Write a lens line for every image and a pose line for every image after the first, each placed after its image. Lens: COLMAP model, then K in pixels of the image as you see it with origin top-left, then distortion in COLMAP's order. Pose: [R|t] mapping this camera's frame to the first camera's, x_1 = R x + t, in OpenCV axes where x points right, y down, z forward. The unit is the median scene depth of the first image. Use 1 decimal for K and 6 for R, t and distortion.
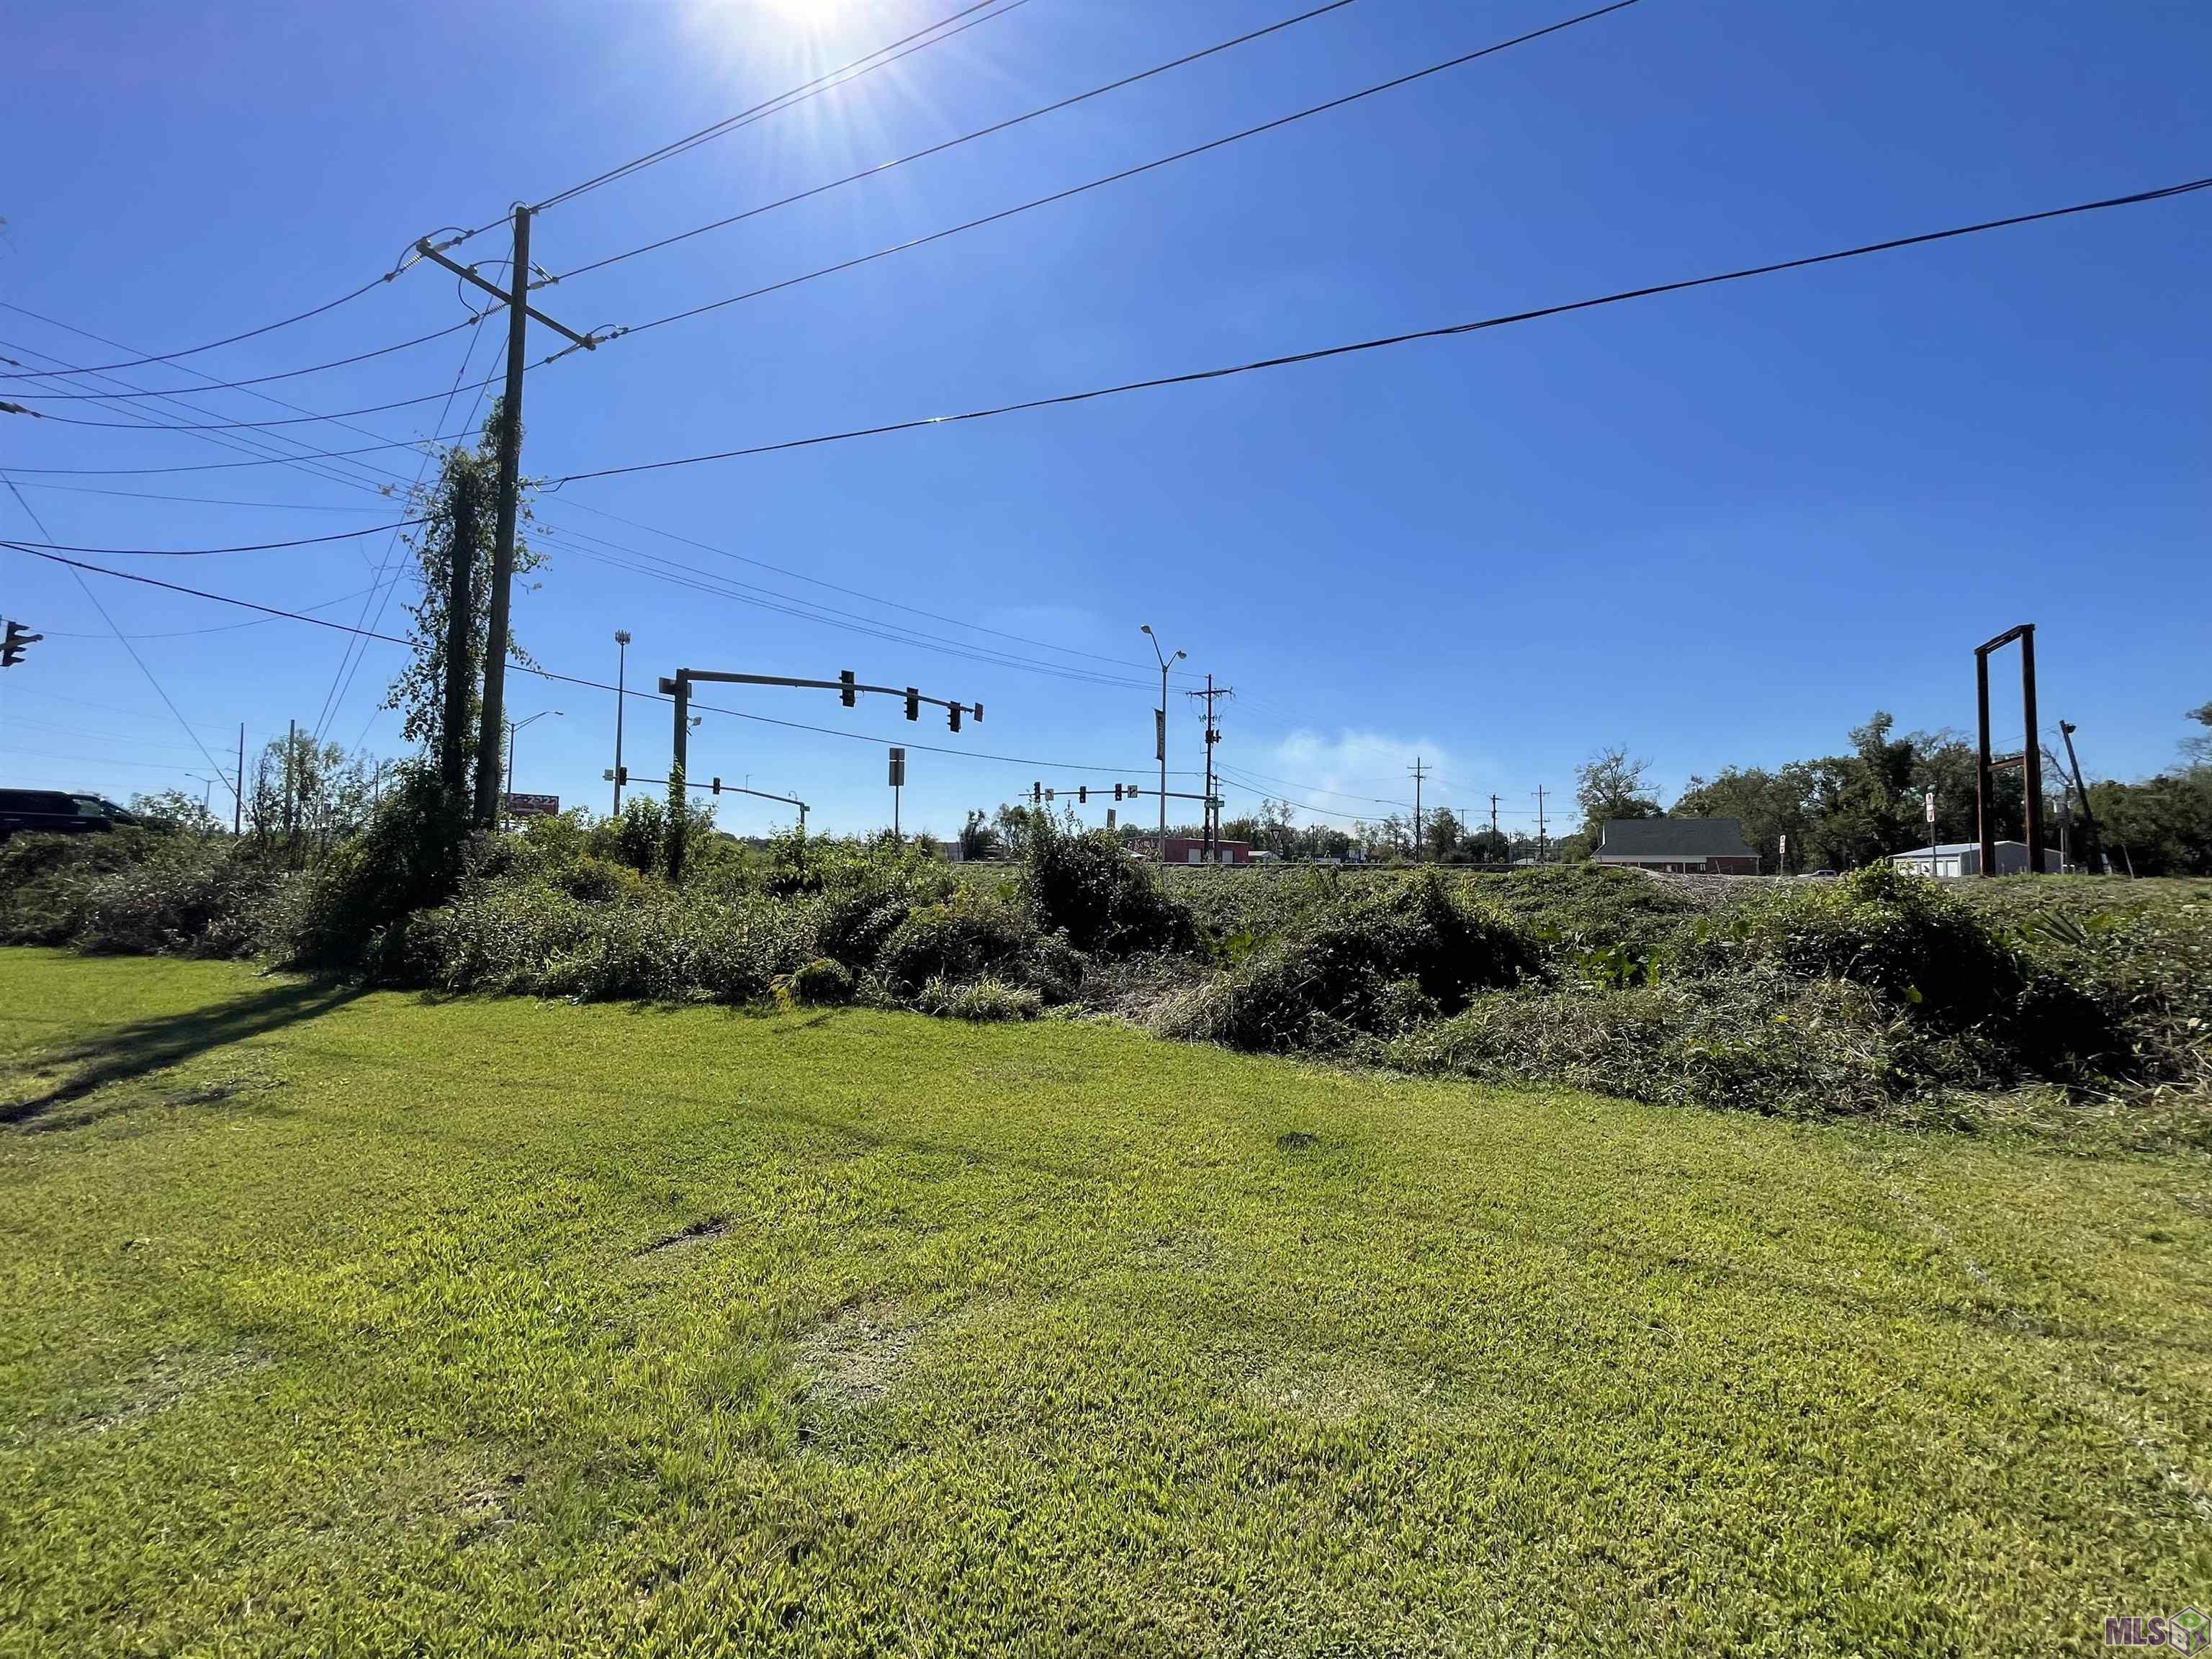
lens RADIAL K [[892.1, 0, 1107.1], [0, 892.1, 825.3], [0, 0, 1]] dist [-0.002715, 0.000001]
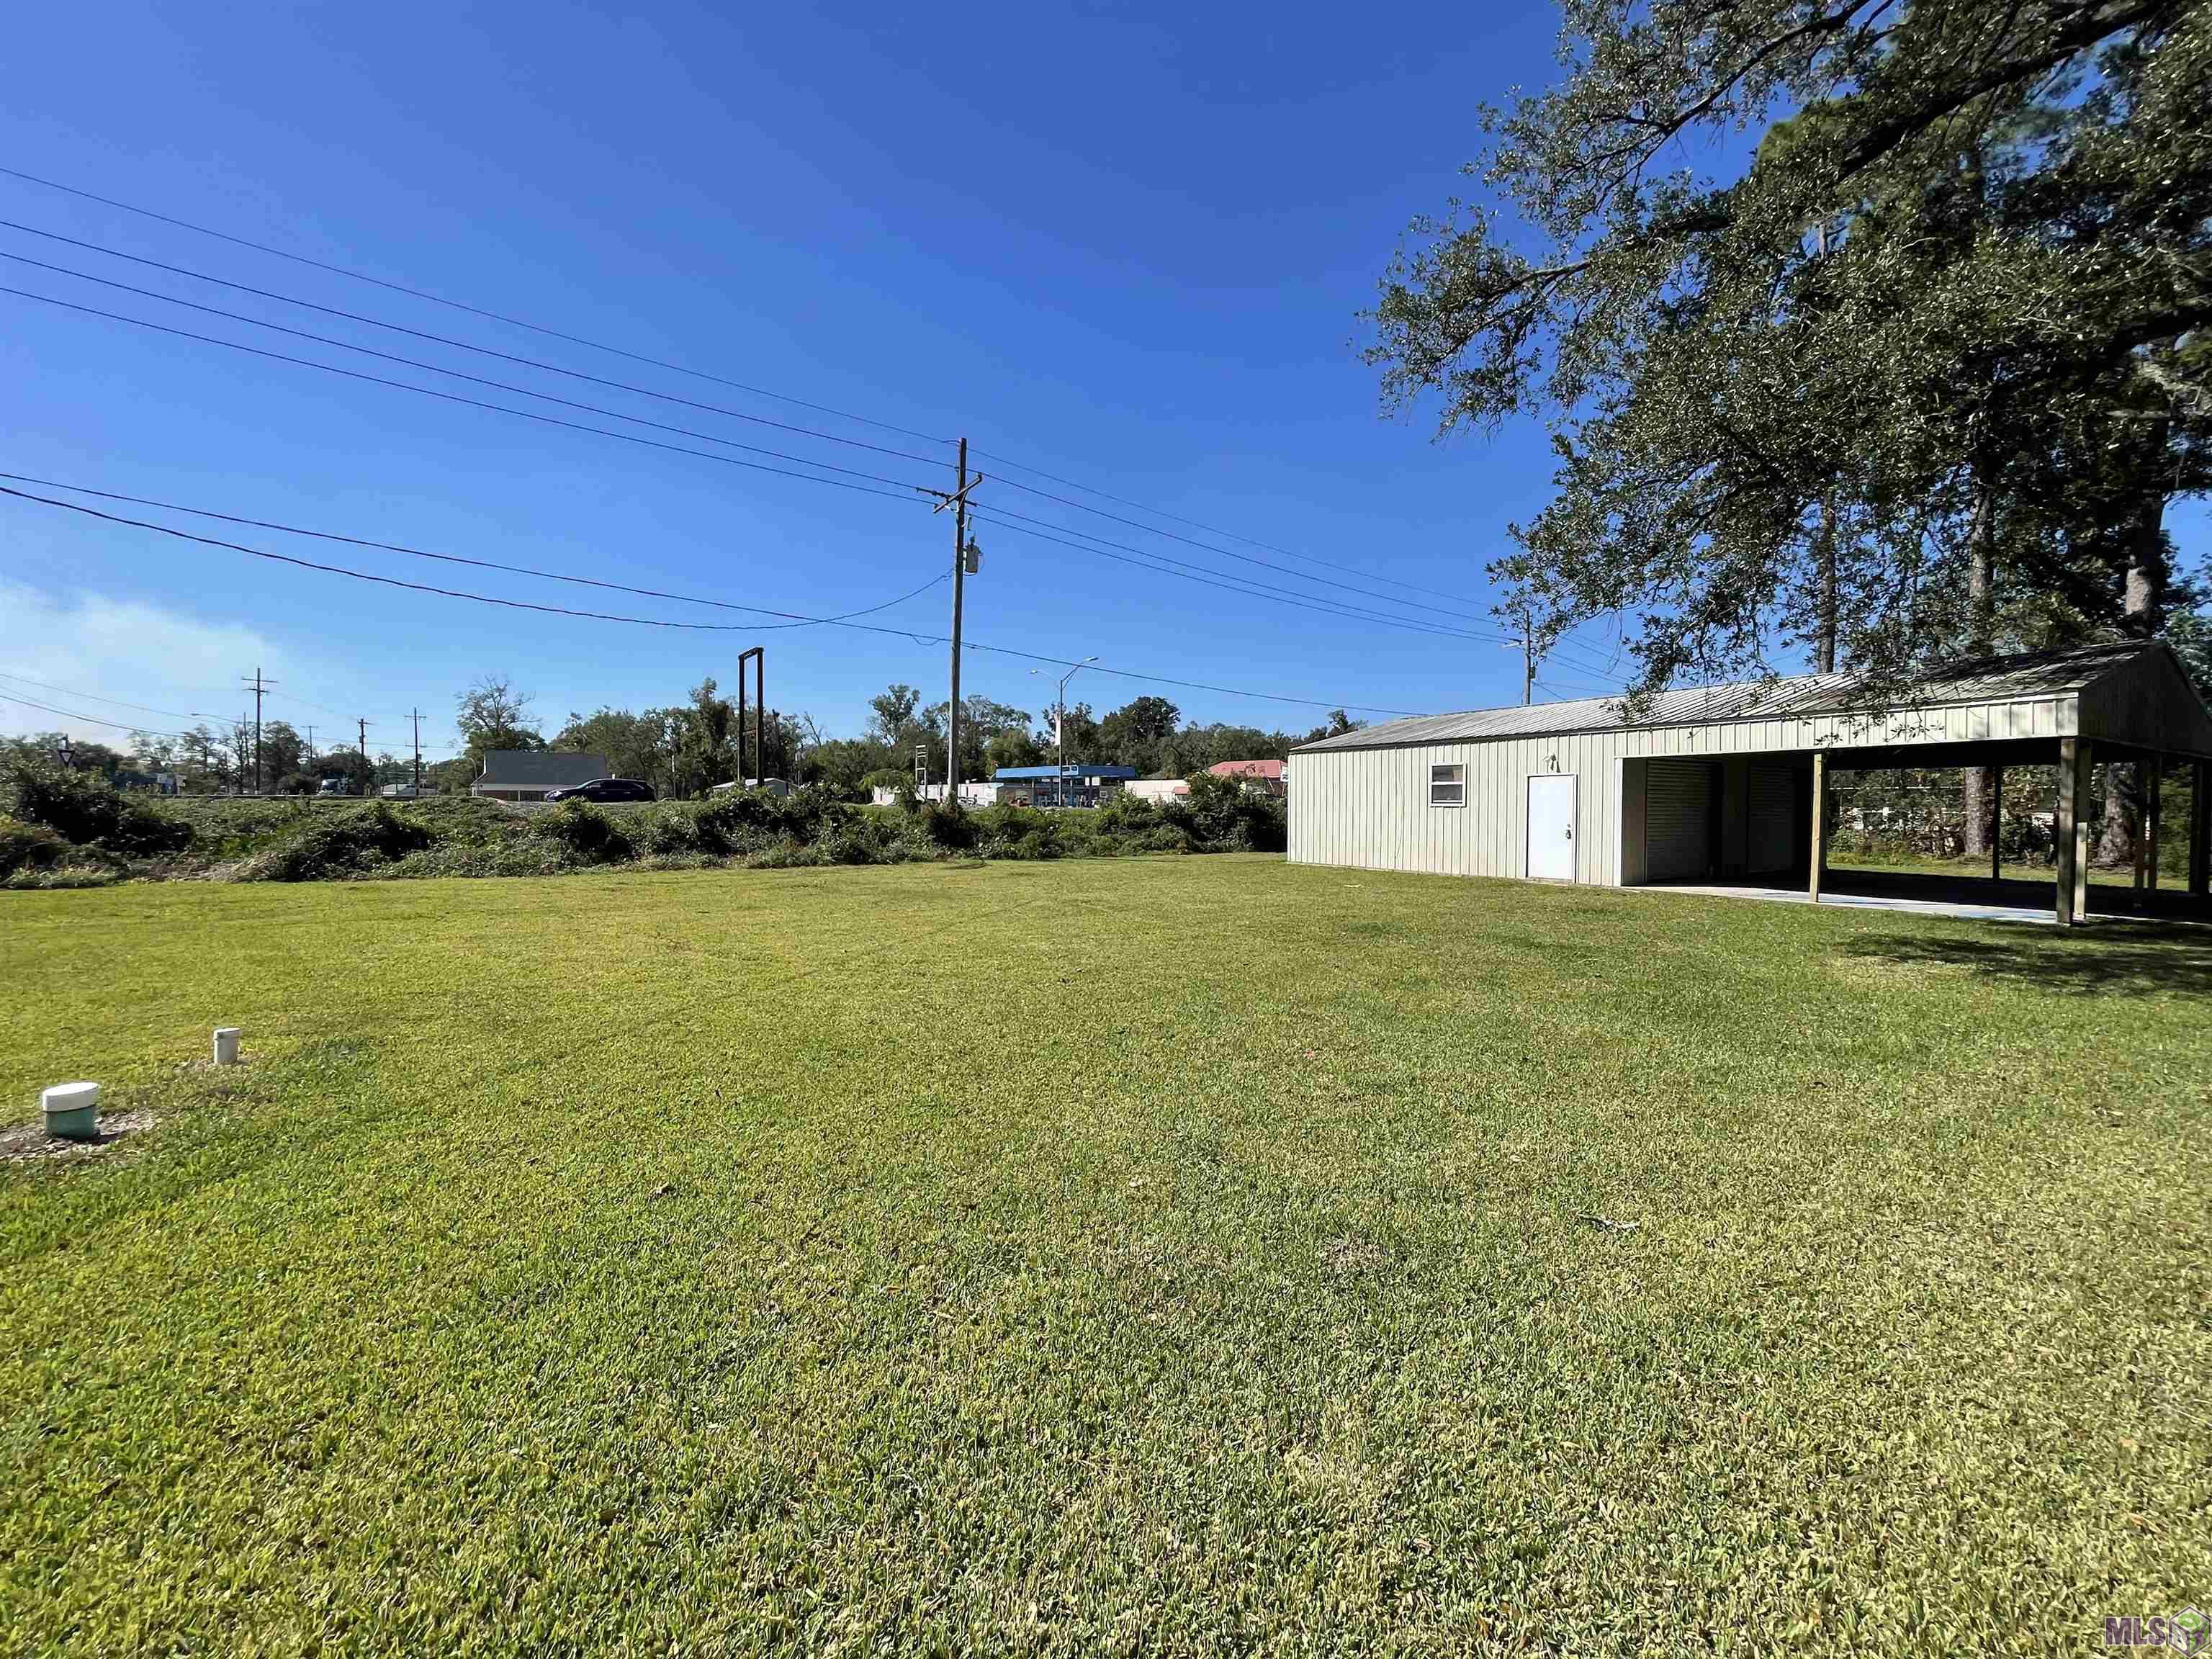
lens RADIAL K [[892.1, 0, 1107.9], [0, 892.1, 830.2], [0, 0, 1]] dist [-0.002715, 0.000001]
pose [[0.440164, -0.033267, 0.897301, -0.896989], [-0.045237, 0.997223, 0.059162, -0.095545], [-0.896777, -0.066633, 0.437436, -1.711486]]
